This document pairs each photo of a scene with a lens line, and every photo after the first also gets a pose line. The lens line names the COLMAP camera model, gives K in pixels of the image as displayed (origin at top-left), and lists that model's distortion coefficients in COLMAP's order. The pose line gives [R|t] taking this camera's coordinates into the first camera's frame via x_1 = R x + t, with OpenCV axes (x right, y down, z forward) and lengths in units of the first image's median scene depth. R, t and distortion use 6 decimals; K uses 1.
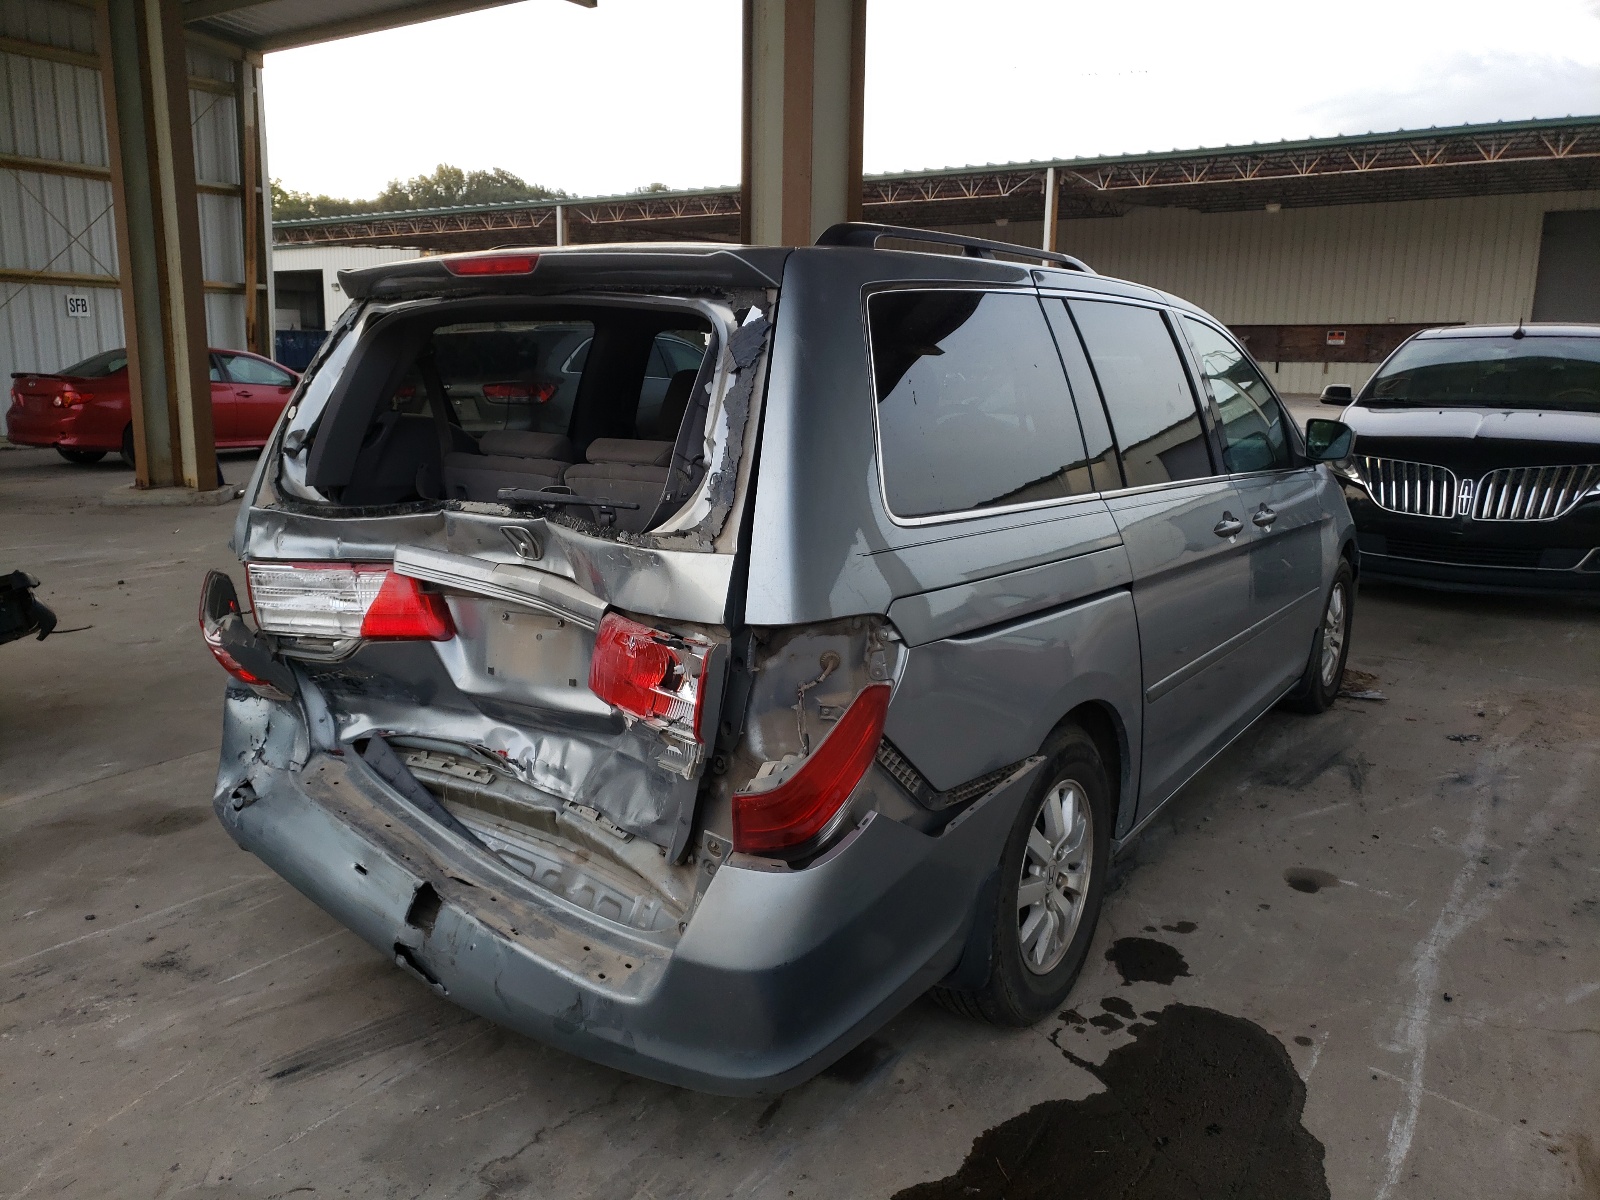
lens RADIAL K [[1233.2, 0, 729.5], [0, 1233.2, 601.4], [0, 0, 1]] dist [-0.008728, -0.000579]
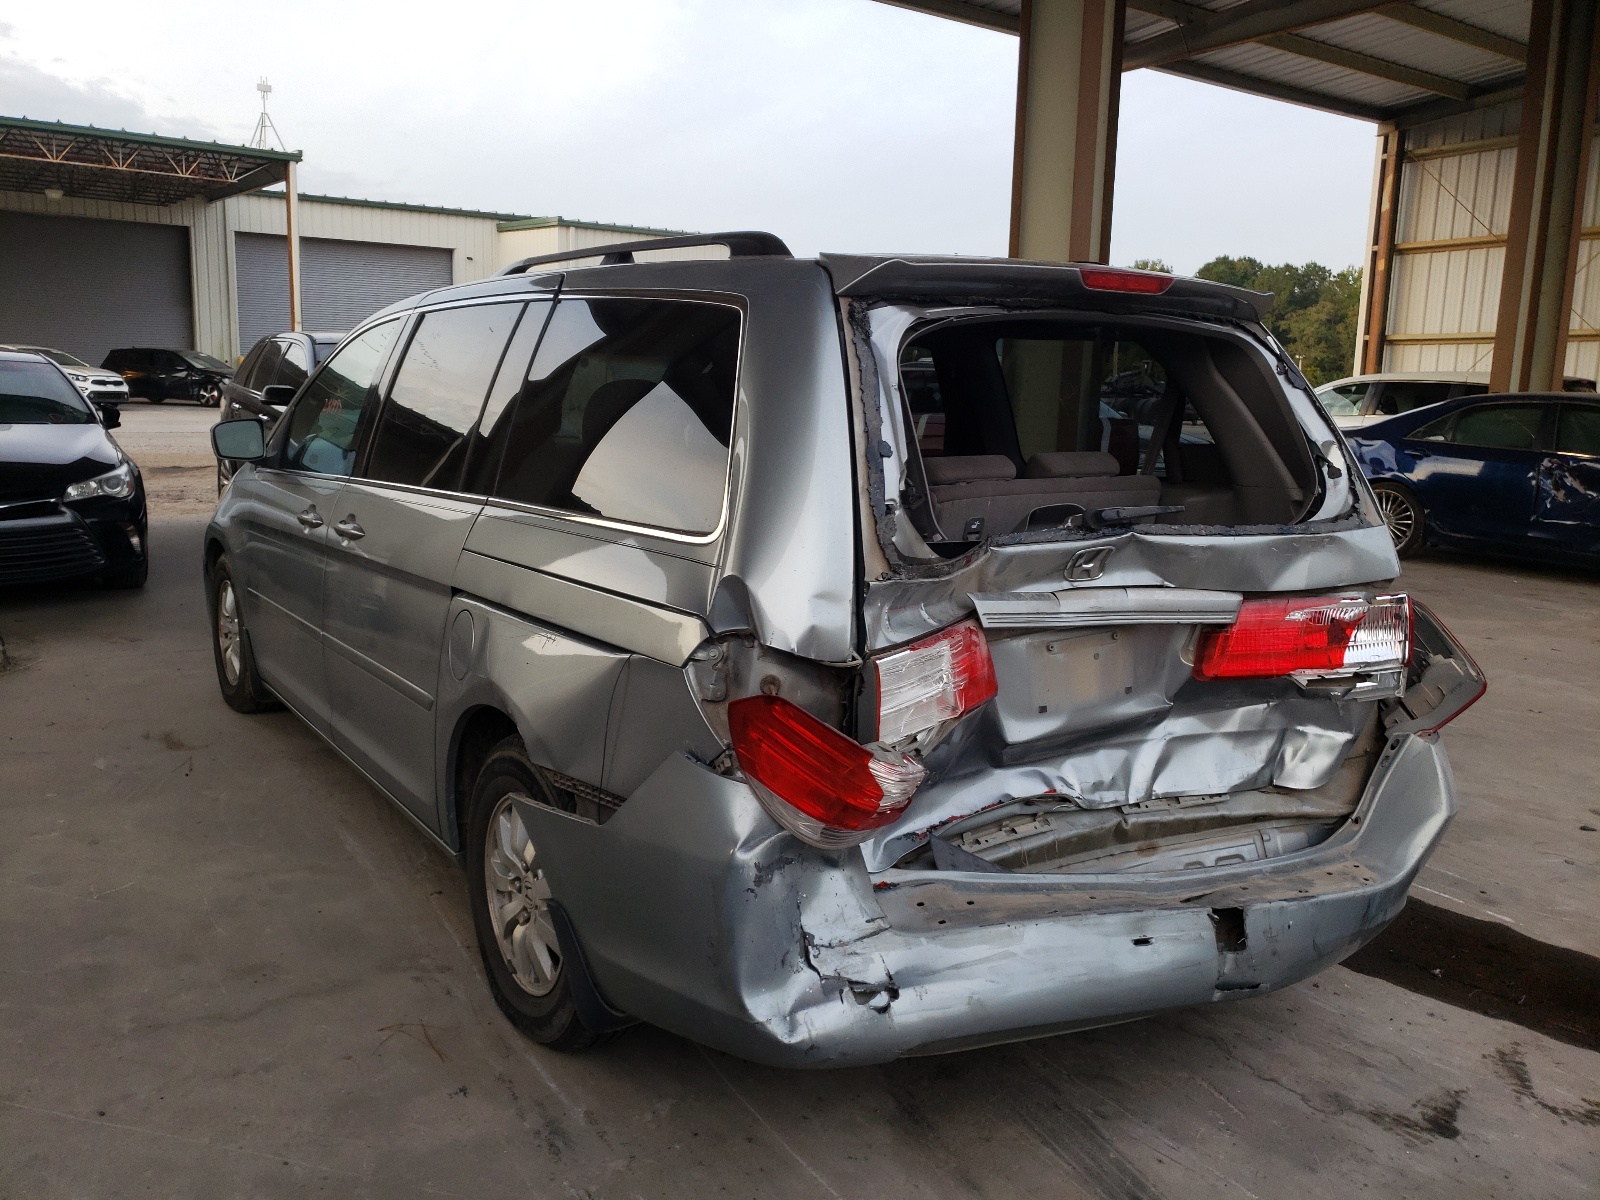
lens RADIAL K [[1256.4, 0, 800.0], [0, 1256.4, 600.0], [0, 0, 1]] dist [-0.000469, -0.000117]
pose [[0.362958, -0.162341, 0.917555, -1.139515], [0.167272, 0.980062, 0.107232, -0.160142], [-0.916669, 0.114561, 0.382877, 0.811367]]
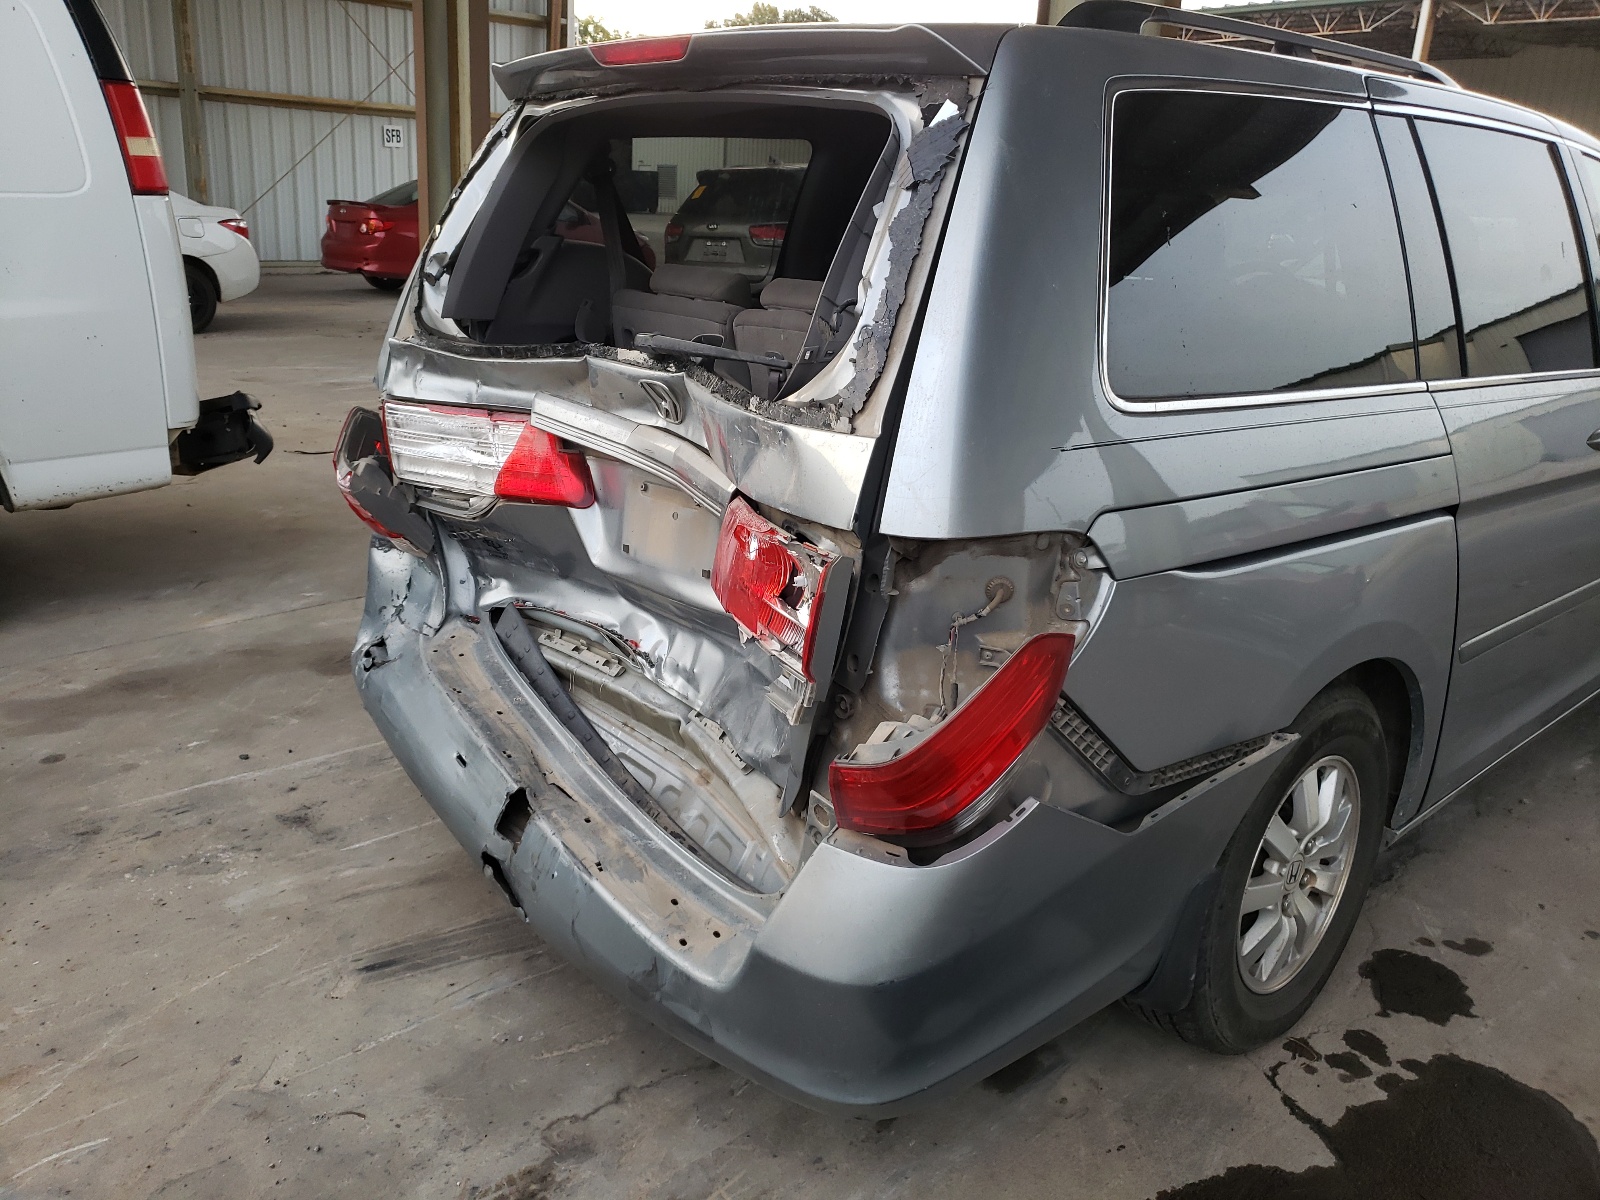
lens RADIAL K [[1225.8, 0, 749.0], [0, 1225.8, 579.0], [0, 0, 1]] dist [0.014471, 0.005315]
pose [[0.975764, 0.095055, -0.197100, 0.061150], [-0.075239, 0.991546, 0.105712, -0.019437], [0.205482, -0.088321, 0.974667, 0.188325]]
